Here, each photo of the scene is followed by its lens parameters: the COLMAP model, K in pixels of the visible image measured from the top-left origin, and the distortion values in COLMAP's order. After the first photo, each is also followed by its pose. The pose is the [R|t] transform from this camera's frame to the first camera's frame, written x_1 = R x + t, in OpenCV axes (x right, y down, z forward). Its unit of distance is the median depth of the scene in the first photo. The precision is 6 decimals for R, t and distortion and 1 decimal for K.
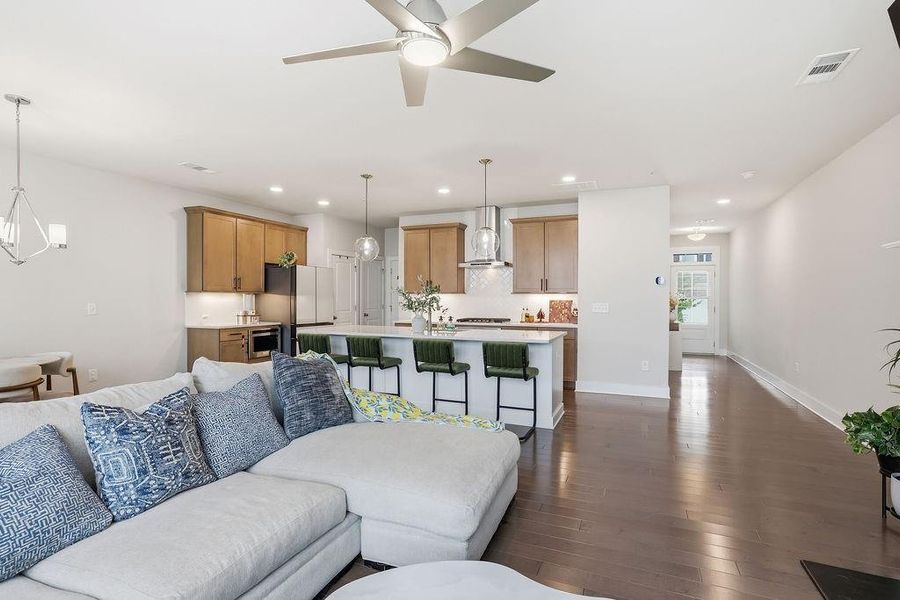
lens RADIAL K [[427.8, 0, 455.8], [0, 427.8, 302.5], [0, 0, 1]] dist [-0.026073, 0.000403]
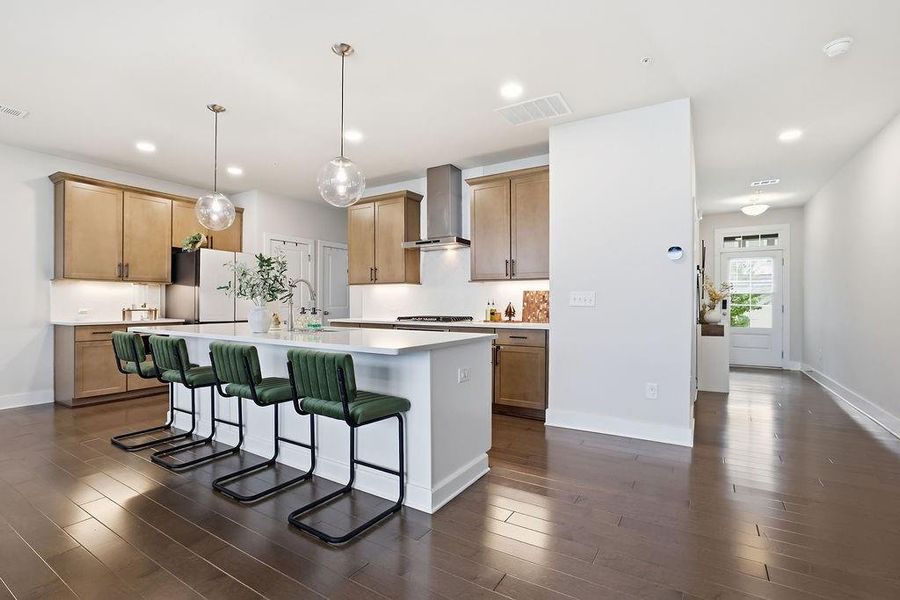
lens RADIAL K [[394.5, 0, 467.9], [0, 394.5, 304.4], [0, 0, 1]] dist [-0.024755, 0.000028]
pose [[0.988934, -0.000119, -0.148356, 0.230276], [-0.001536, 0.999938, -0.011038, 0.025285], [0.148348, 0.011144, 0.988872, 0.340690]]
